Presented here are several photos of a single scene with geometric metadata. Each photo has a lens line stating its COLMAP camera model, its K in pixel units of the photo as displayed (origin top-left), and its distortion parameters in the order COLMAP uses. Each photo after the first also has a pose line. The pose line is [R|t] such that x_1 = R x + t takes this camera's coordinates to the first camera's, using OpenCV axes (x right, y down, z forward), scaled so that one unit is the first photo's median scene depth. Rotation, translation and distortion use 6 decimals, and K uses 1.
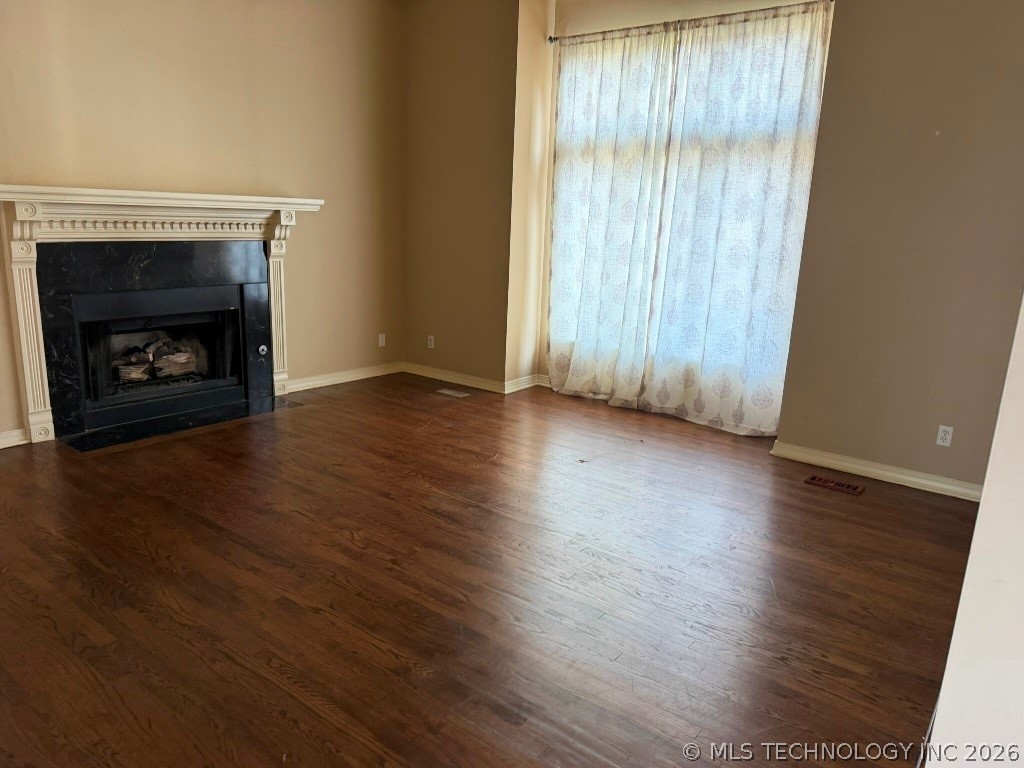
lens RADIAL K [[729.1, 0, 508.8], [0, 729.1, 387.0], [0, 0, 1]] dist [0.091465, -0.120999]
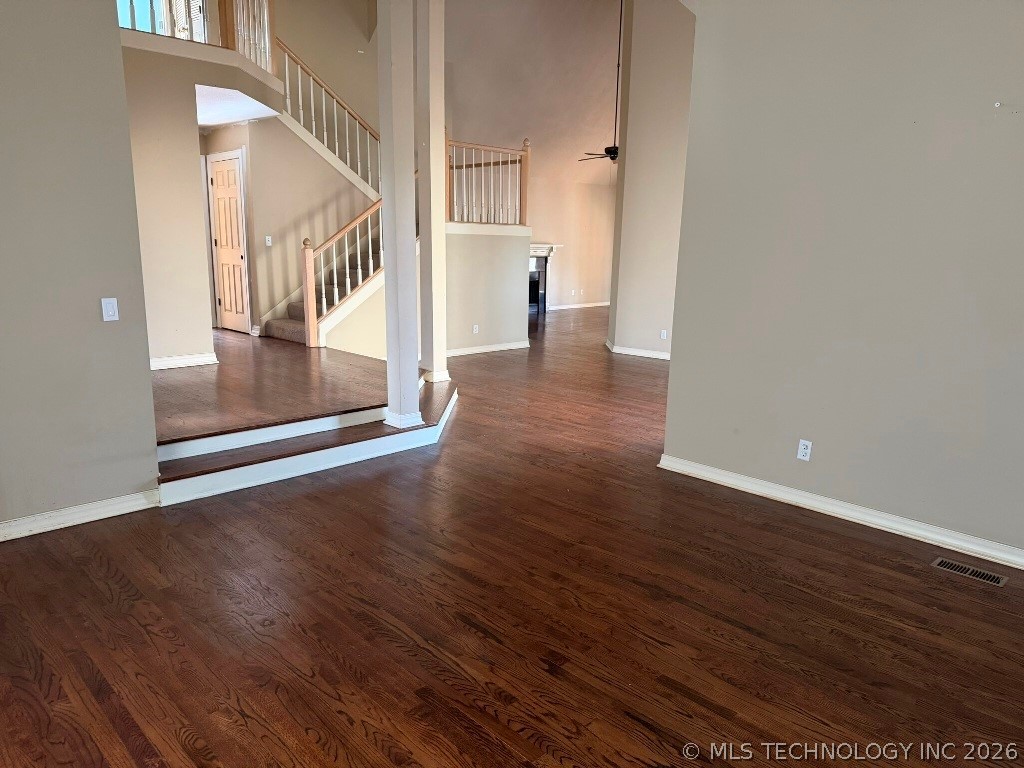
lens RADIAL K [[729.1, 0, 508.8], [0, 729.1, 387.0], [0, 0, 1]] dist [0.091465, -0.120999]
pose [[-0.990721, -0.070358, 0.116280, -0.231116], [-0.014239, 0.904596, 0.426032, -0.469800], [-0.135161, 0.420423, -0.897205, 1.860877]]
